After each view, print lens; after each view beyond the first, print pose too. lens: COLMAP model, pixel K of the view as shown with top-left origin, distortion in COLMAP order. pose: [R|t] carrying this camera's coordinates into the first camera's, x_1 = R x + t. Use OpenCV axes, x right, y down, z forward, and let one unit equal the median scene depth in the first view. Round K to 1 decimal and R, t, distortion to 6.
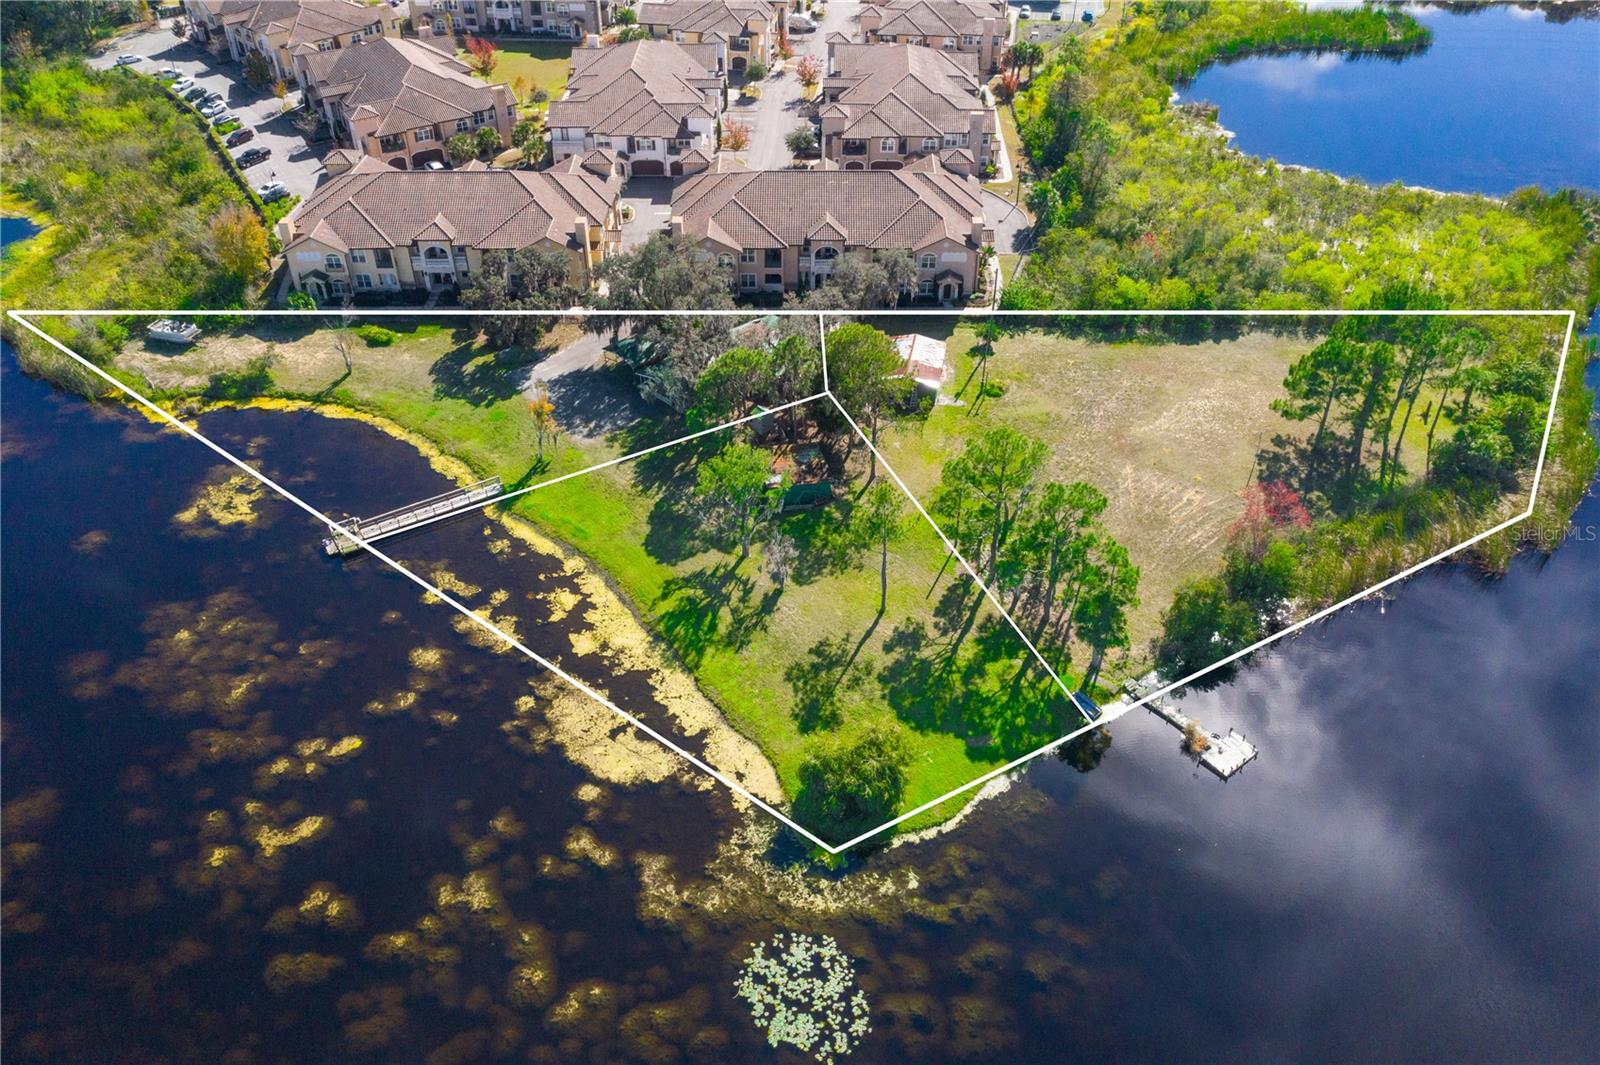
lens RADIAL K [[1260.5, 0, 795.4], [0, 1260.5, 509.4], [0, 0, 1]] dist [-0.024518, 0.005830]
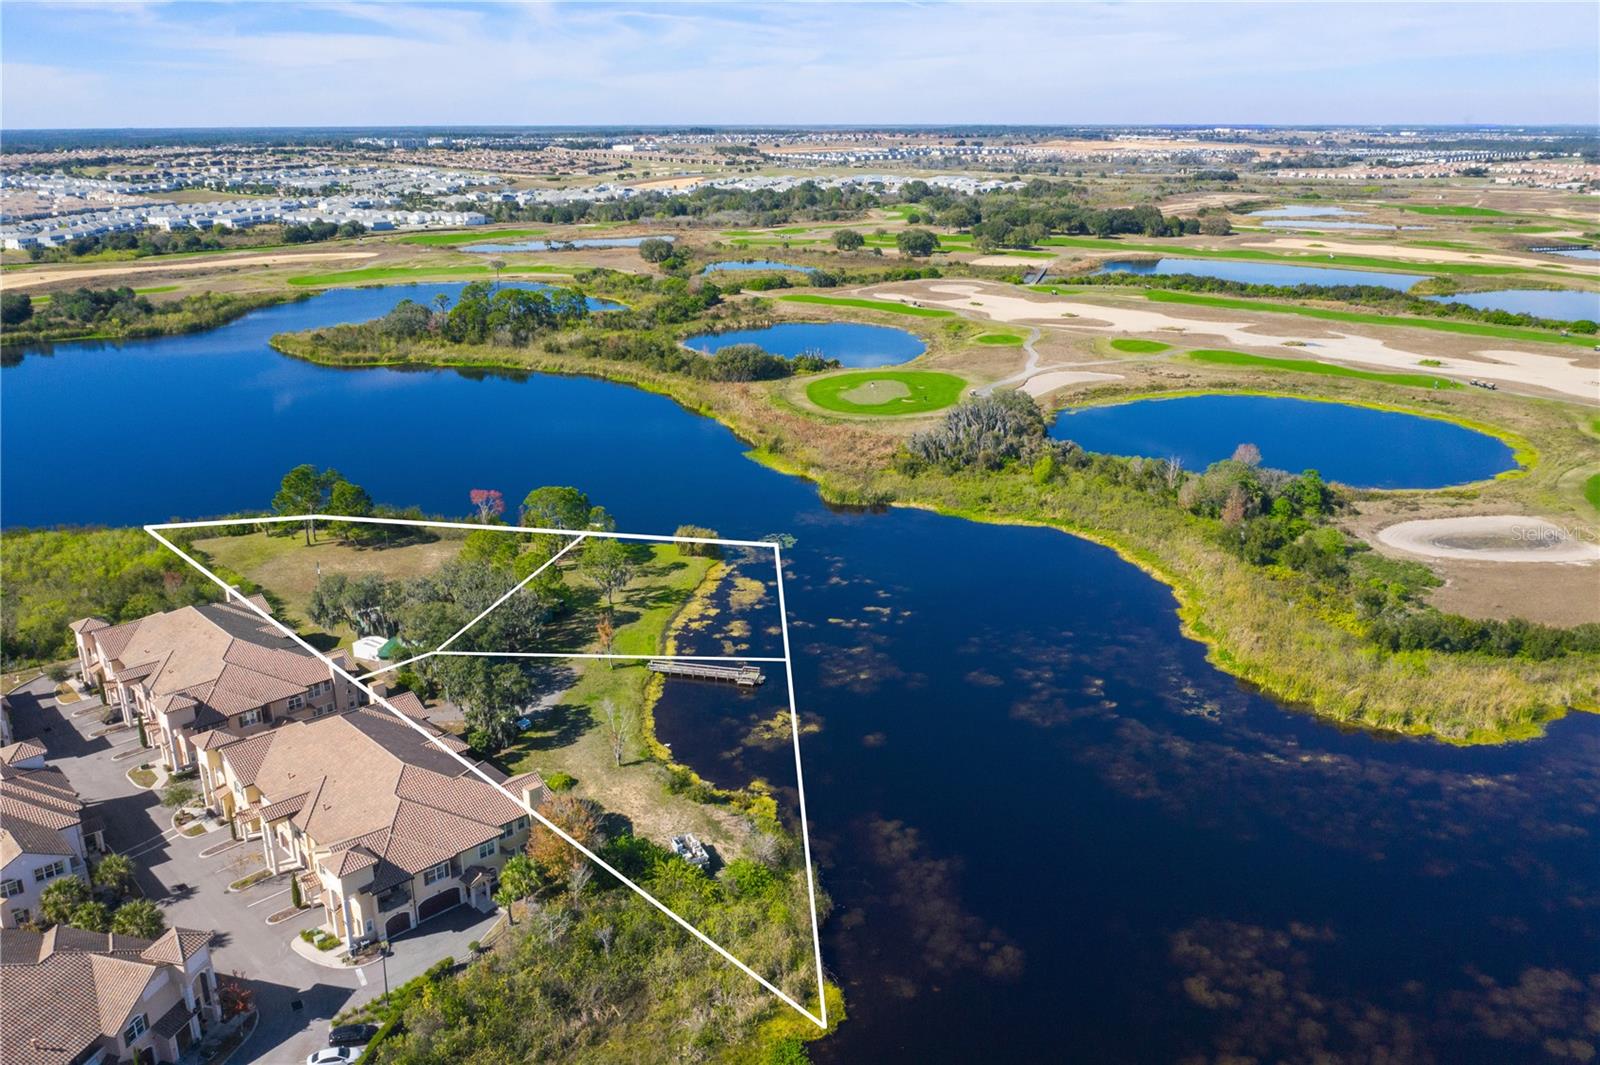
lens RADIAL K [[1260.5, 0, 795.4], [0, 1260.5, 509.4], [0, 0, 1]] dist [-0.024518, 0.005830]
pose [[-0.703340, -0.204777, 0.680720, -1.230979], [0.434098, 0.634585, 0.639422, -0.939183], [-0.562914, 0.745230, -0.357436, 1.194566]]
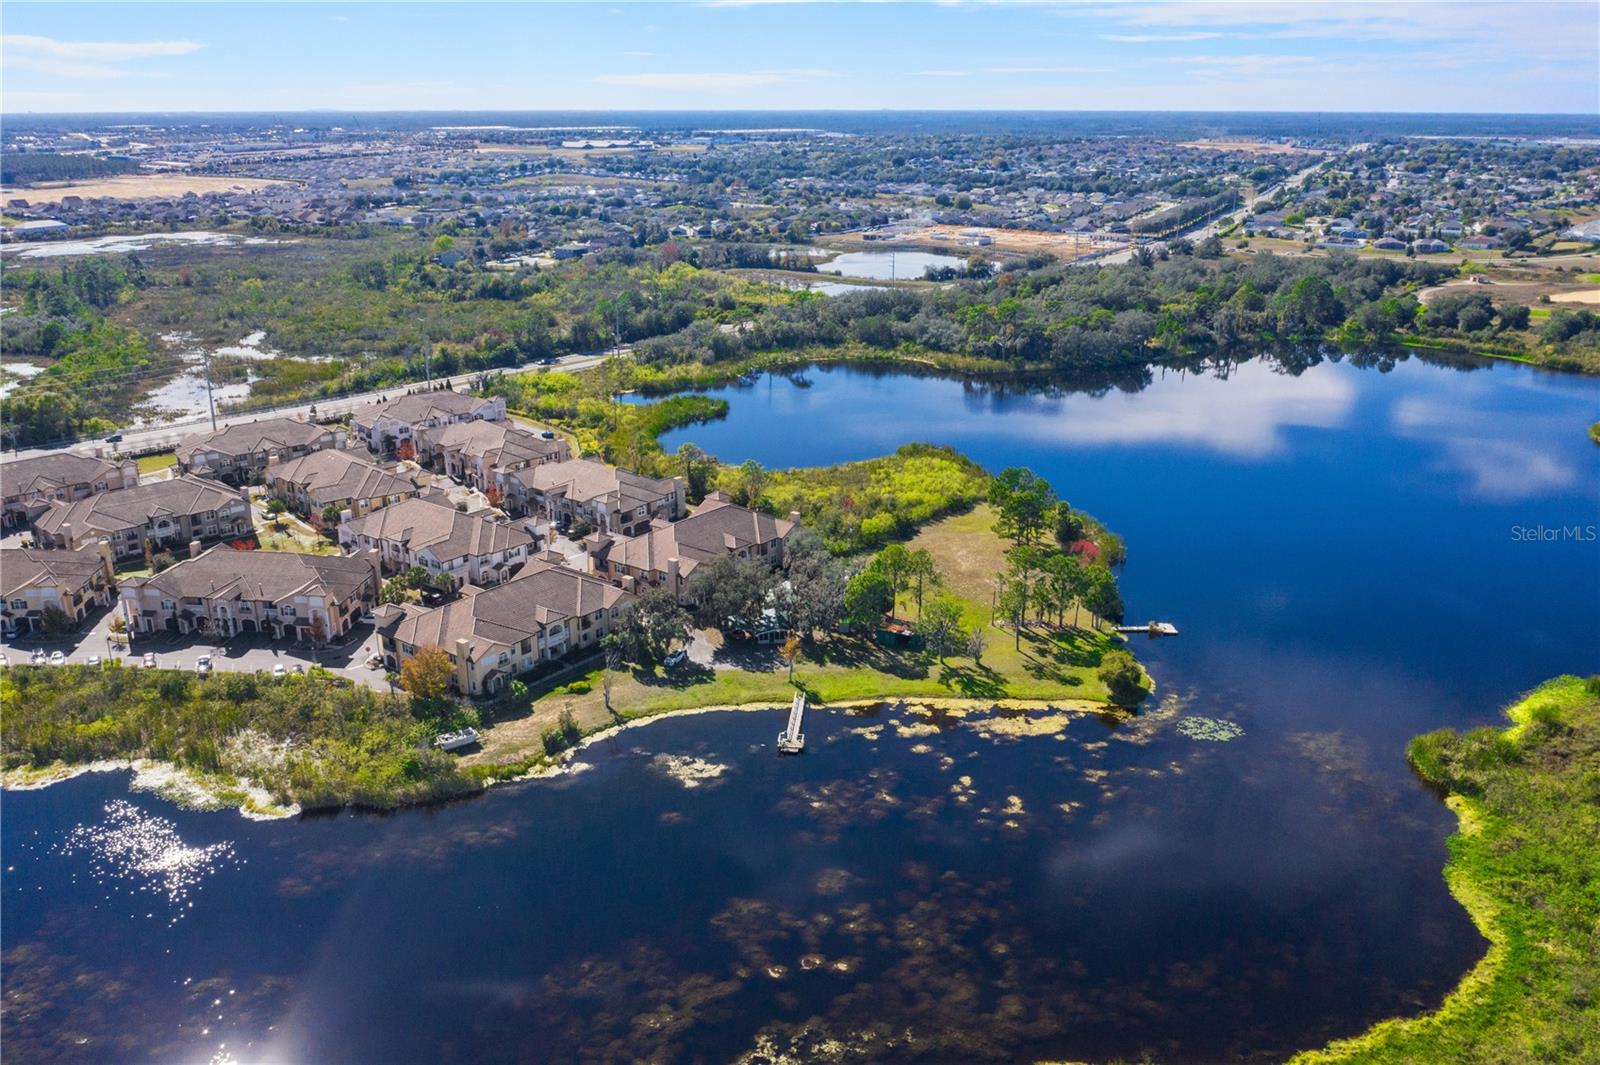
lens RADIAL K [[1268.9, 0, 800.0], [0, 1268.9, 532.5], [0, 0, 1]] dist [-0.023837, -0.003530]
pose [[0.608451, -0.248653, 0.753631, -1.280059], [0.477431, 0.873262, -0.097334, -0.040346], [-0.633914, 0.419030, 0.650051, -0.118833]]
